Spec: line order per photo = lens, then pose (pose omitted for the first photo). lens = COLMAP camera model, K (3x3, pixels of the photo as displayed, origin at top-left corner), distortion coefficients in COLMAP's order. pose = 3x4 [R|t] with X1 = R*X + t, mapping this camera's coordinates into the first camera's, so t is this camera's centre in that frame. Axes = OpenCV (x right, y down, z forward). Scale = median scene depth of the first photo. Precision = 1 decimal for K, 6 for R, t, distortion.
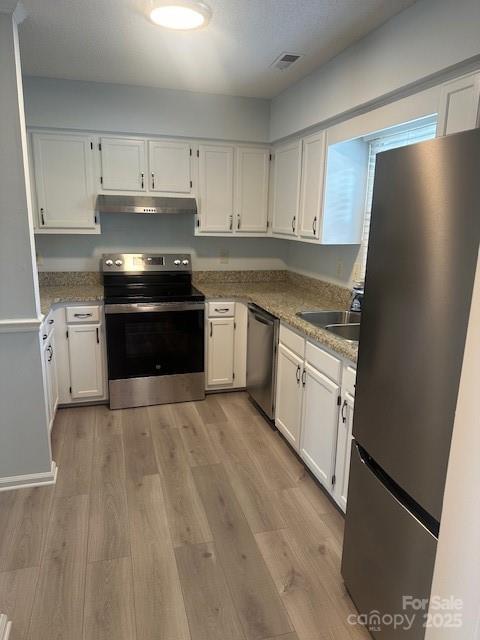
lens RADIAL K [[469.4, 0, 246.6], [0, 469.4, 321.2], [0, 0, 1]] dist [0.008795, 0.012230]
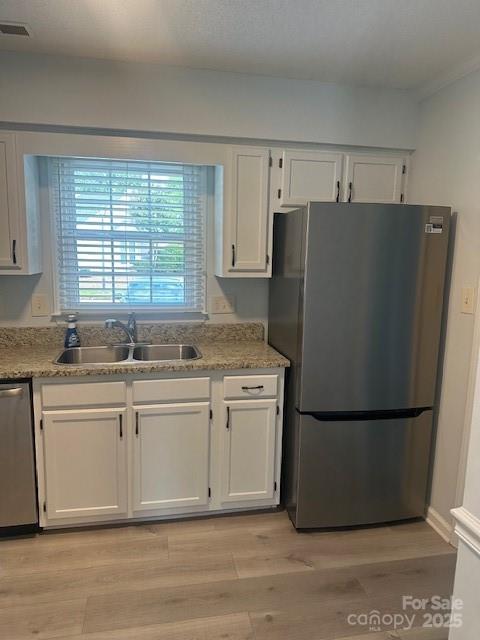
lens RADIAL K [[469.4, 0, 246.6], [0, 469.4, 321.2], [0, 0, 1]] dist [0.008795, 0.012230]
pose [[0.060197, -0.173156, 0.983053, -0.524133], [0.204699, 0.966050, 0.157627, -0.120549], [-0.976972, 0.191741, 0.093598, 0.509679]]
